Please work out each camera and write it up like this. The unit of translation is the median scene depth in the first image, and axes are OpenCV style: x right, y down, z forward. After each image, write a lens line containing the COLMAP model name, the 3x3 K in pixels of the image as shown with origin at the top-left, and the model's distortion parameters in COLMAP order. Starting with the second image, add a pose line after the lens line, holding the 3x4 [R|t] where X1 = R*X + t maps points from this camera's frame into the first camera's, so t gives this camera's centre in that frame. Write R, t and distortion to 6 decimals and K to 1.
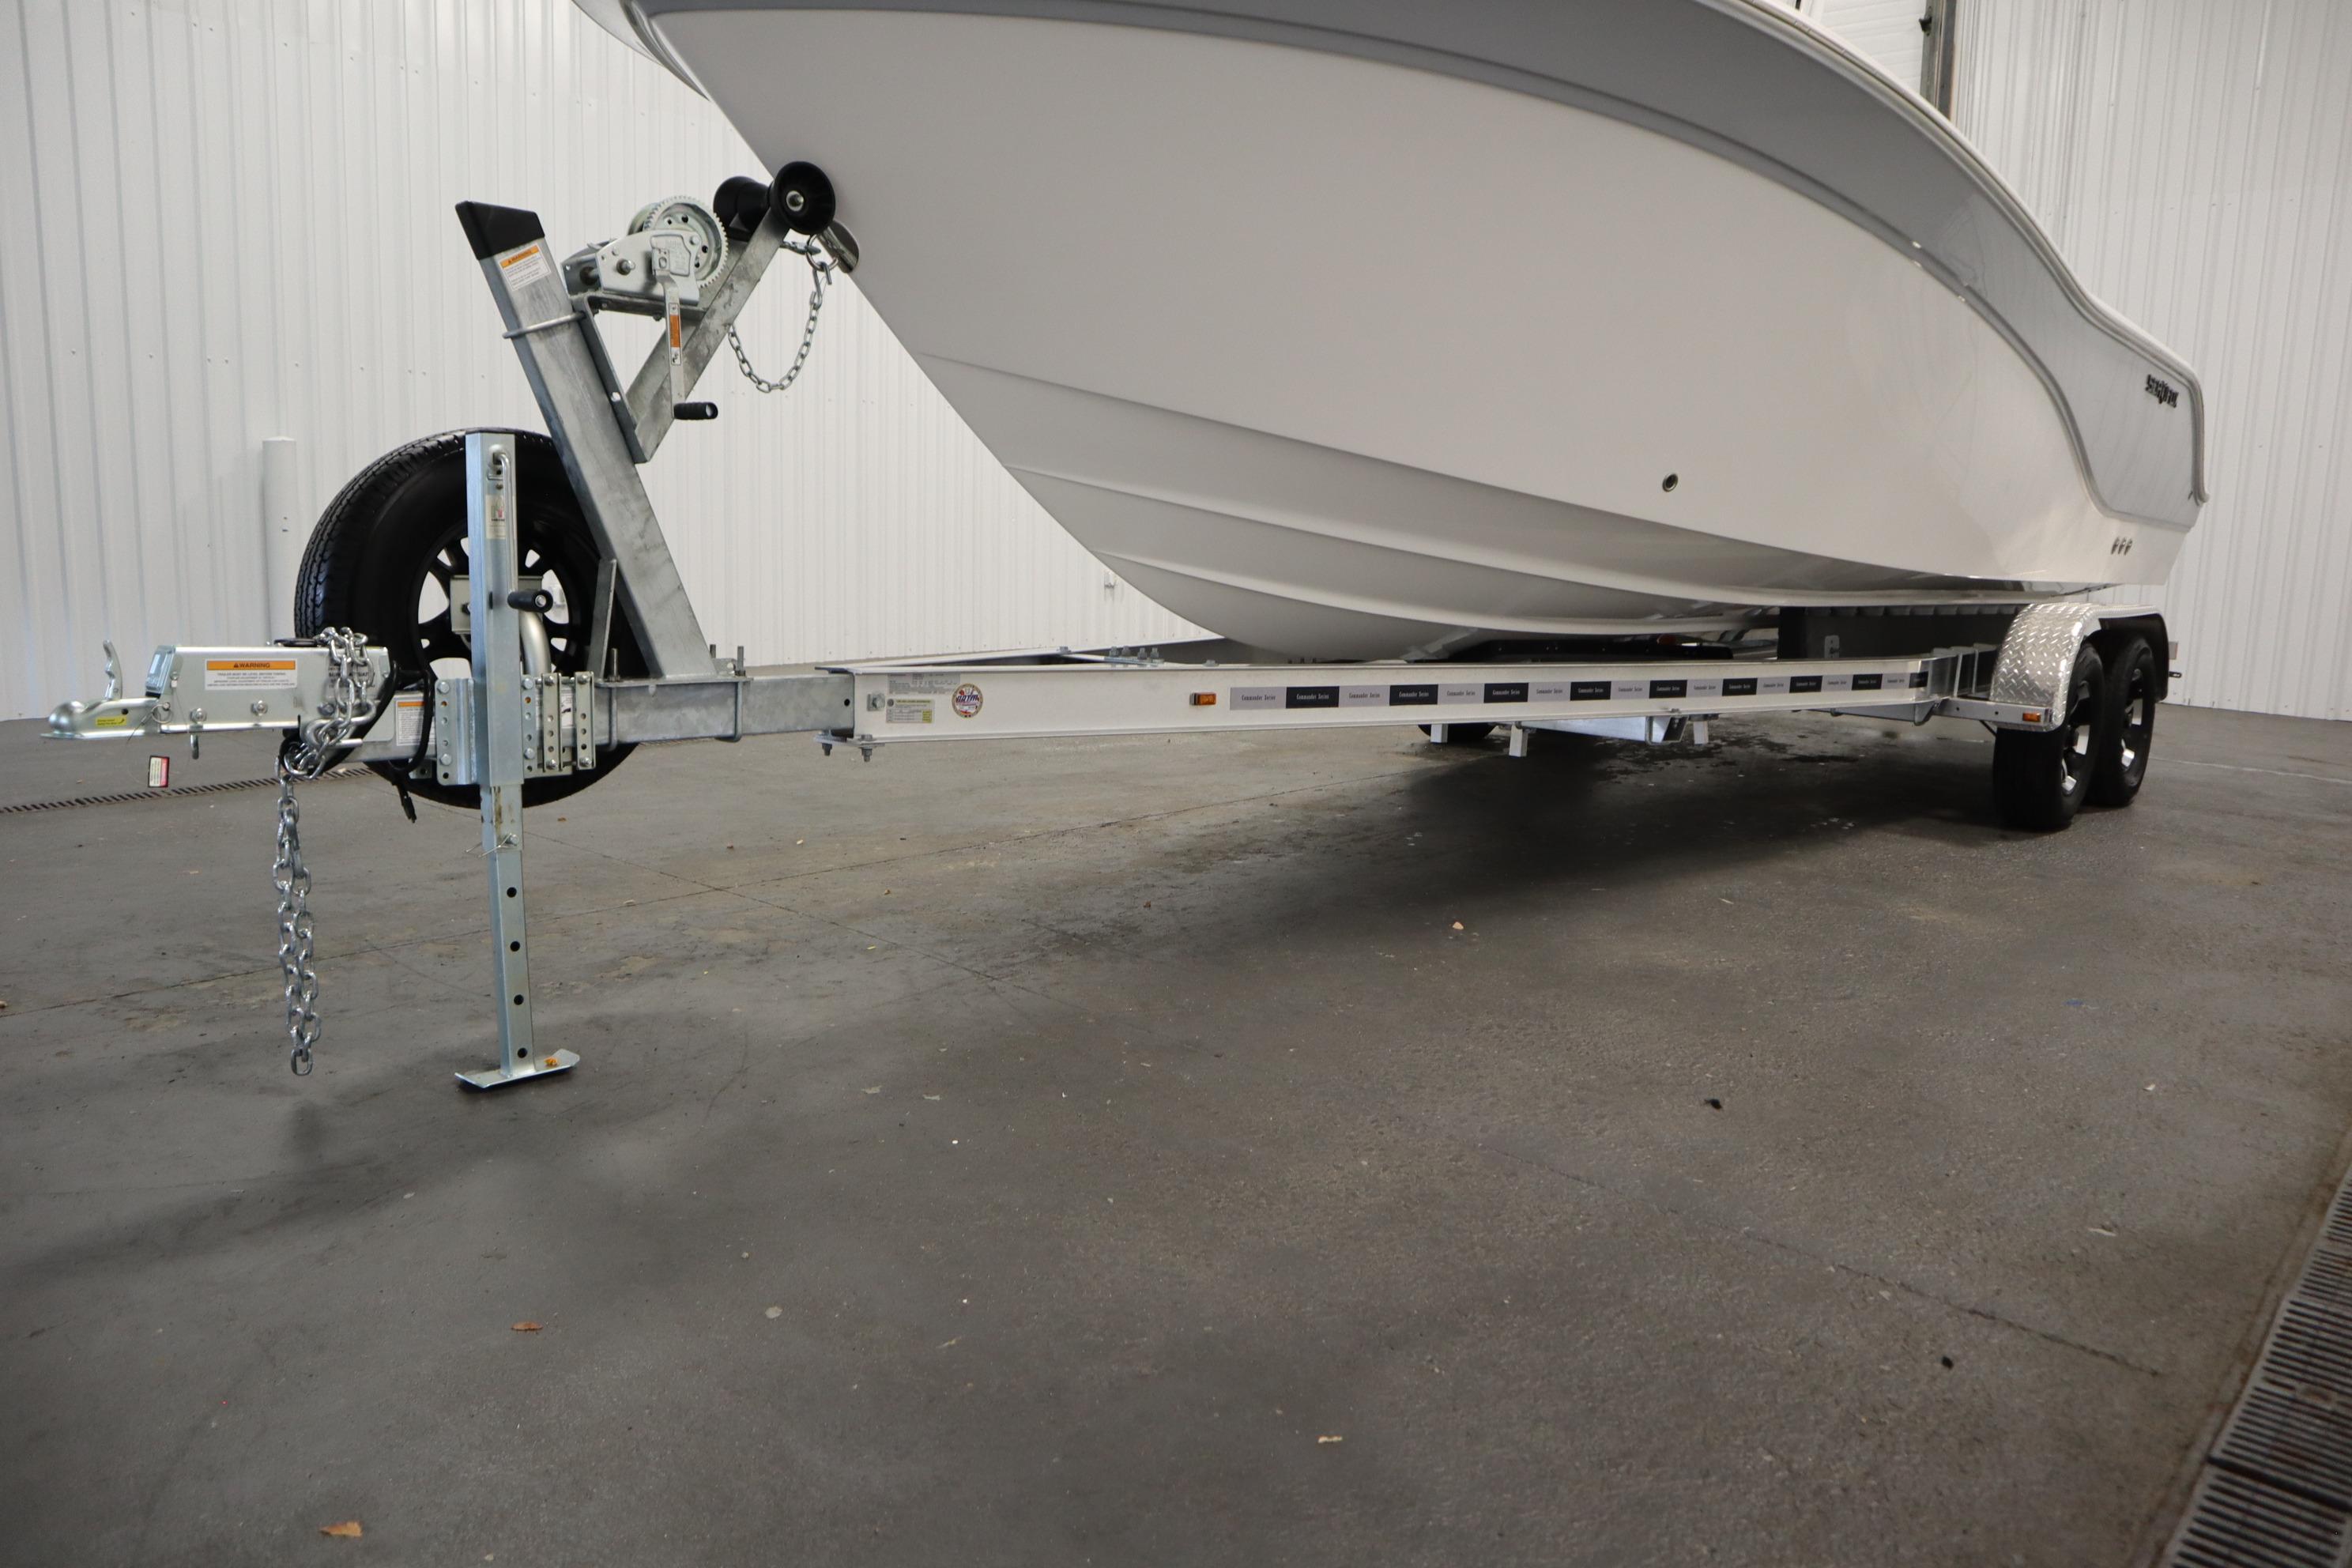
lens RADIAL K [[1667.6, 0, 1169.5], [0, 1667.6, 788.1], [0, 0, 1]] dist [-0.148297, 0.109293]
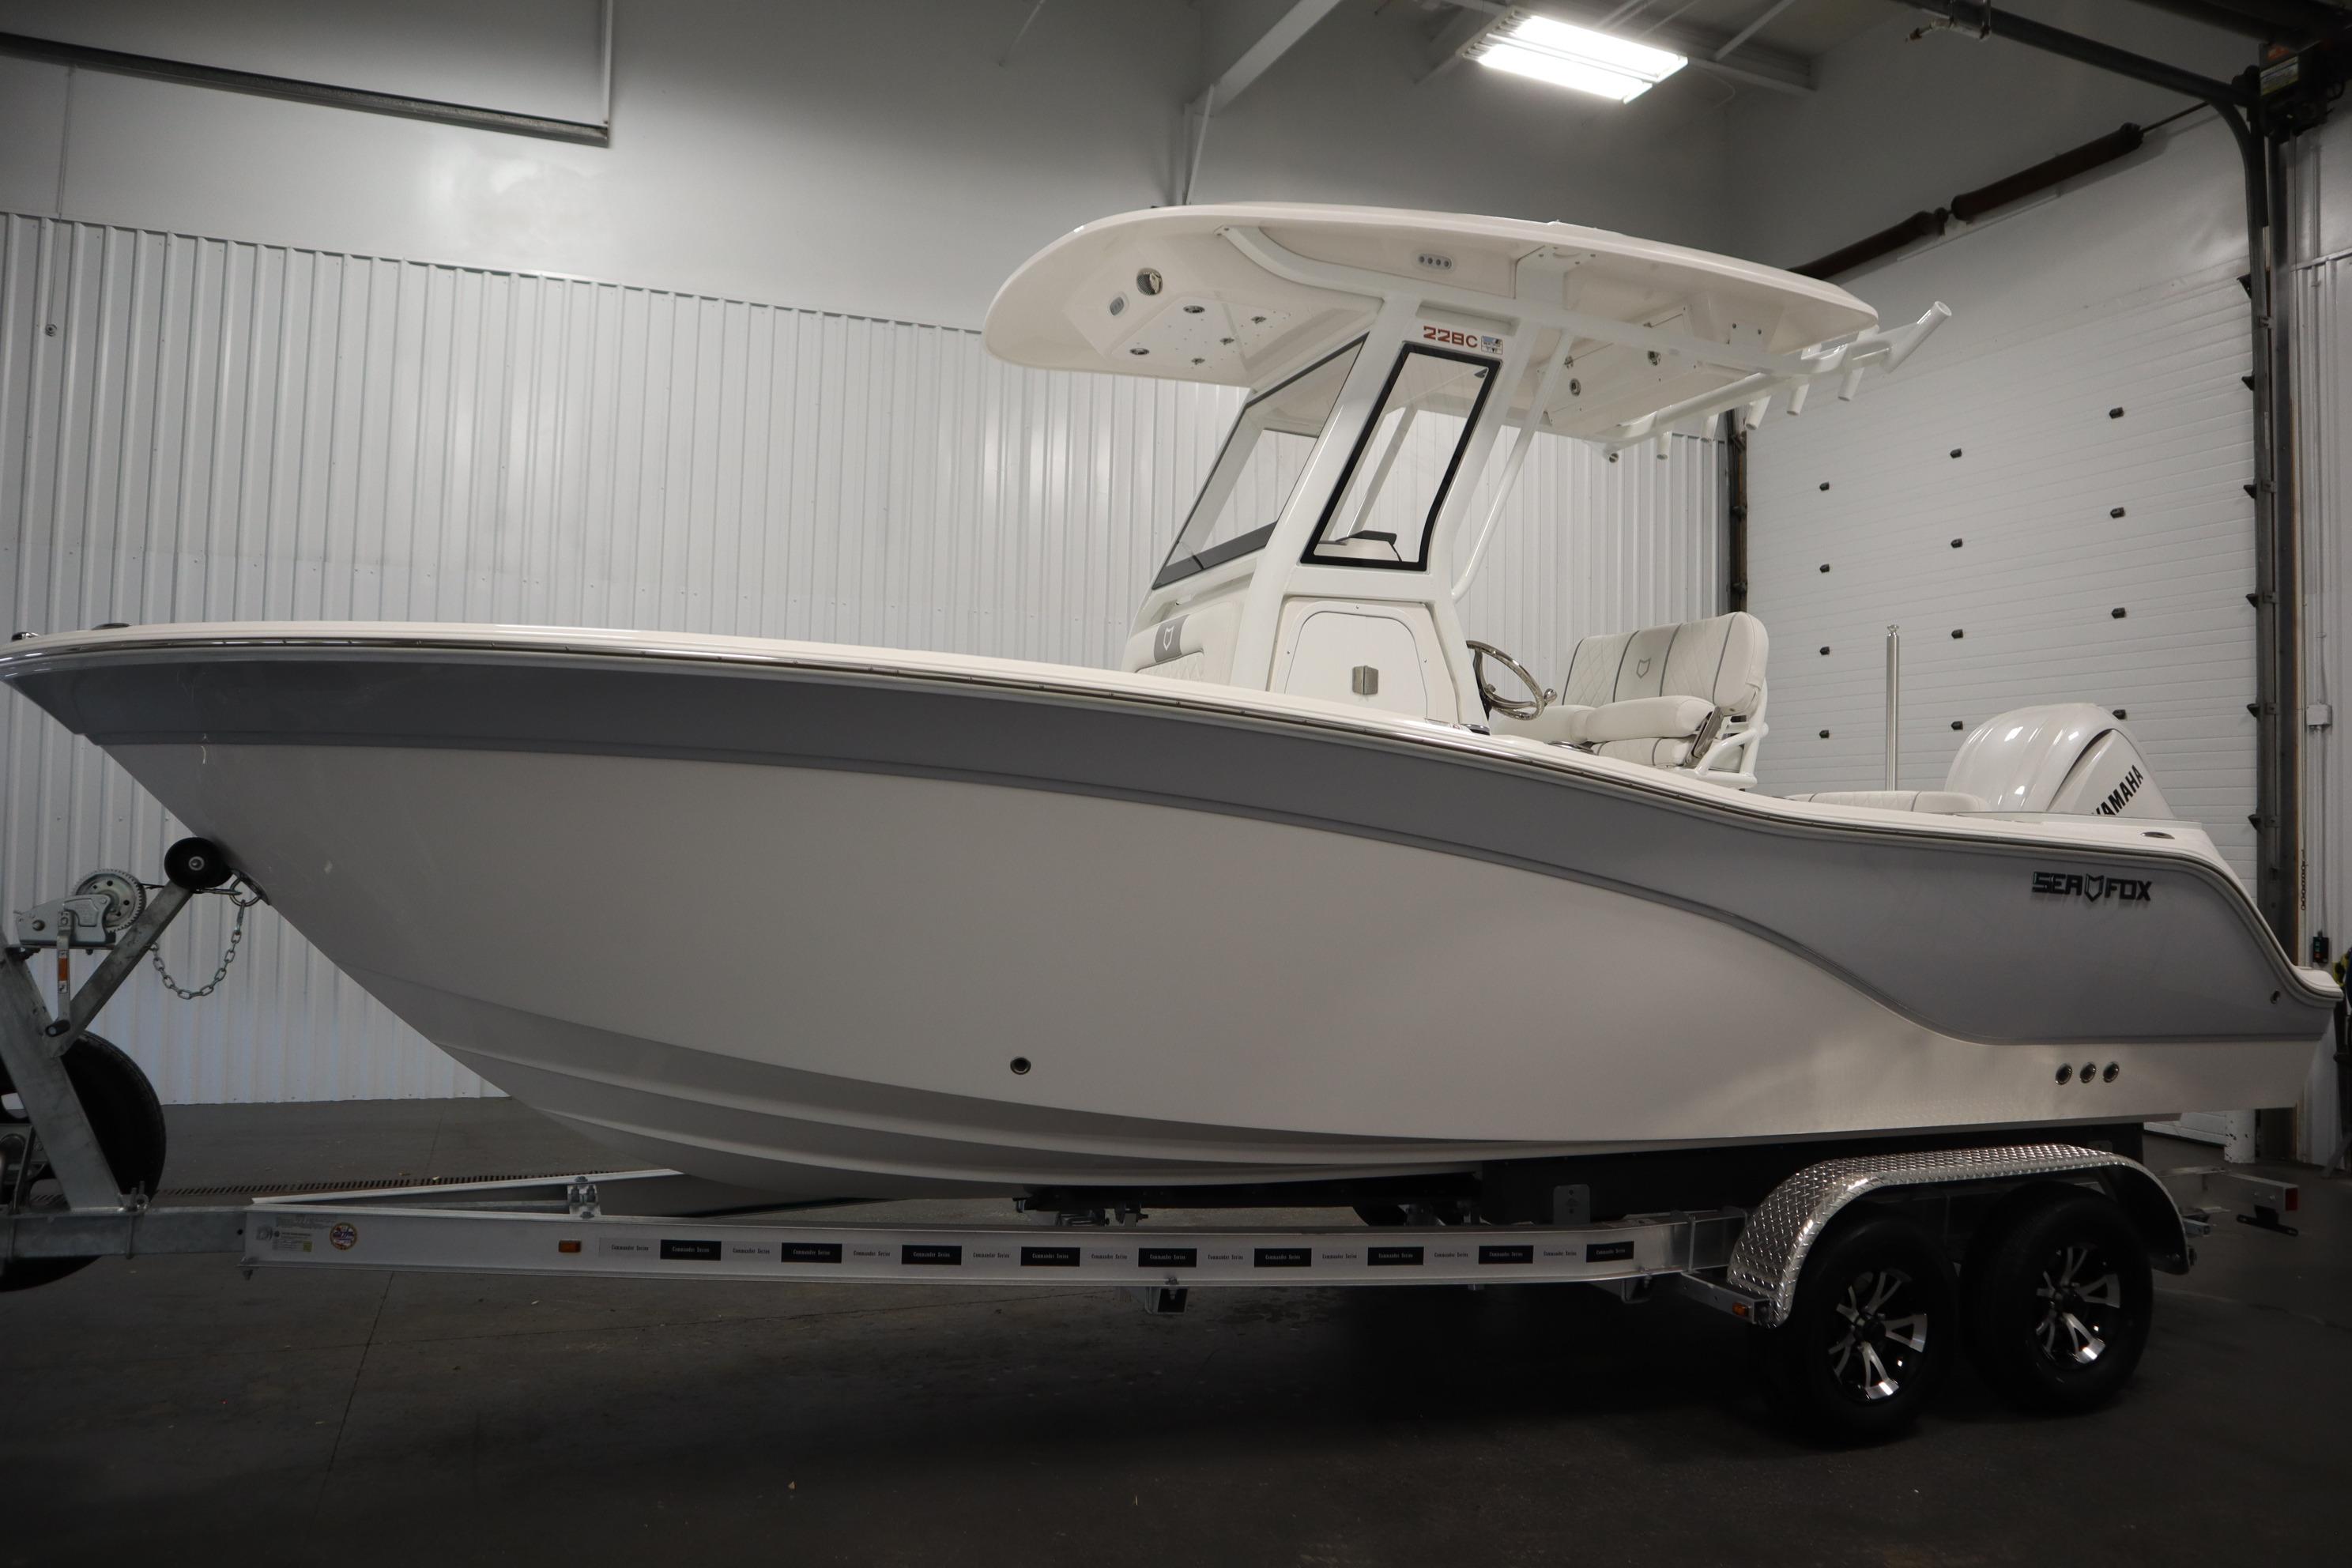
lens RADIAL K [[1667.6, 0, 1169.5], [0, 1667.6, 788.1], [0, 0, 1]] dist [-0.148297, 0.109293]
pose [[0.901079, -0.024763, -0.432946, 0.994800], [-0.066257, 0.978785, -0.193881, -0.194099], [0.428563, 0.203387, 0.880323, 0.133266]]
